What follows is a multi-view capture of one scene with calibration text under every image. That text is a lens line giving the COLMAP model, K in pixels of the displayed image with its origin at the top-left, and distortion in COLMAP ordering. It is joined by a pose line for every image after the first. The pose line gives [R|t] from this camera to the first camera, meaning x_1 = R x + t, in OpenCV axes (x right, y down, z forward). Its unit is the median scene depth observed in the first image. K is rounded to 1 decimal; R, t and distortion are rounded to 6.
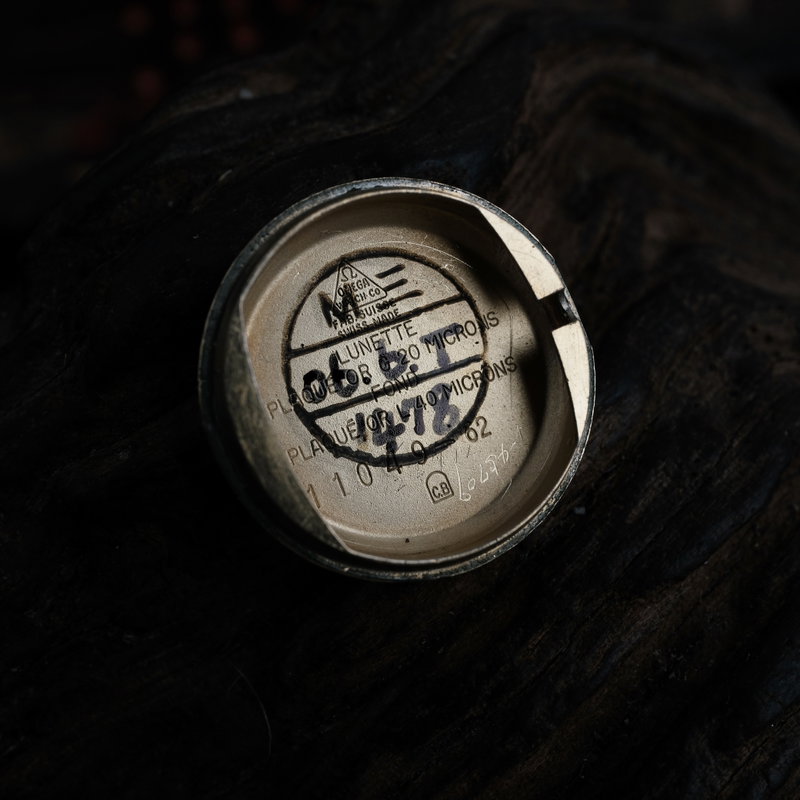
lens RADIAL K [[1396.7, 0, 400.0], [0, 1396.7, 400.0], [0, 0, 1]] dist [0.019614, 0.073178]
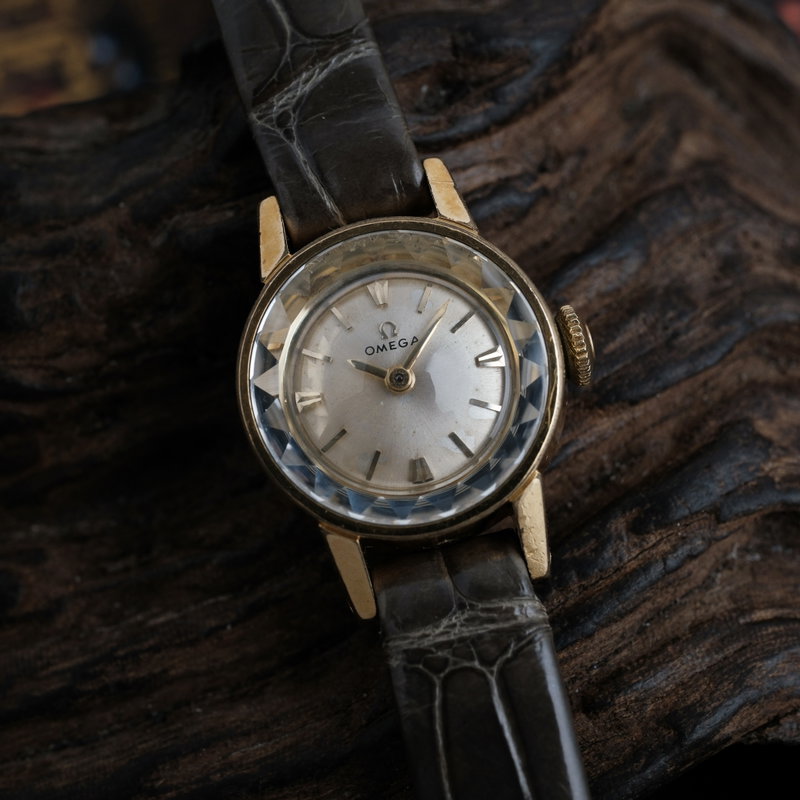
lens RADIAL K [[1396.7, 0, 400.0], [0, 1396.7, 400.0], [0, 0, 1]] dist [0.019614, 0.073178]
pose [[0.974809, 0.212361, -0.068194, 0.077129], [-0.211608, 0.977186, 0.018162, 0.143970], [0.070495, -0.003274, 0.997507, -0.267369]]
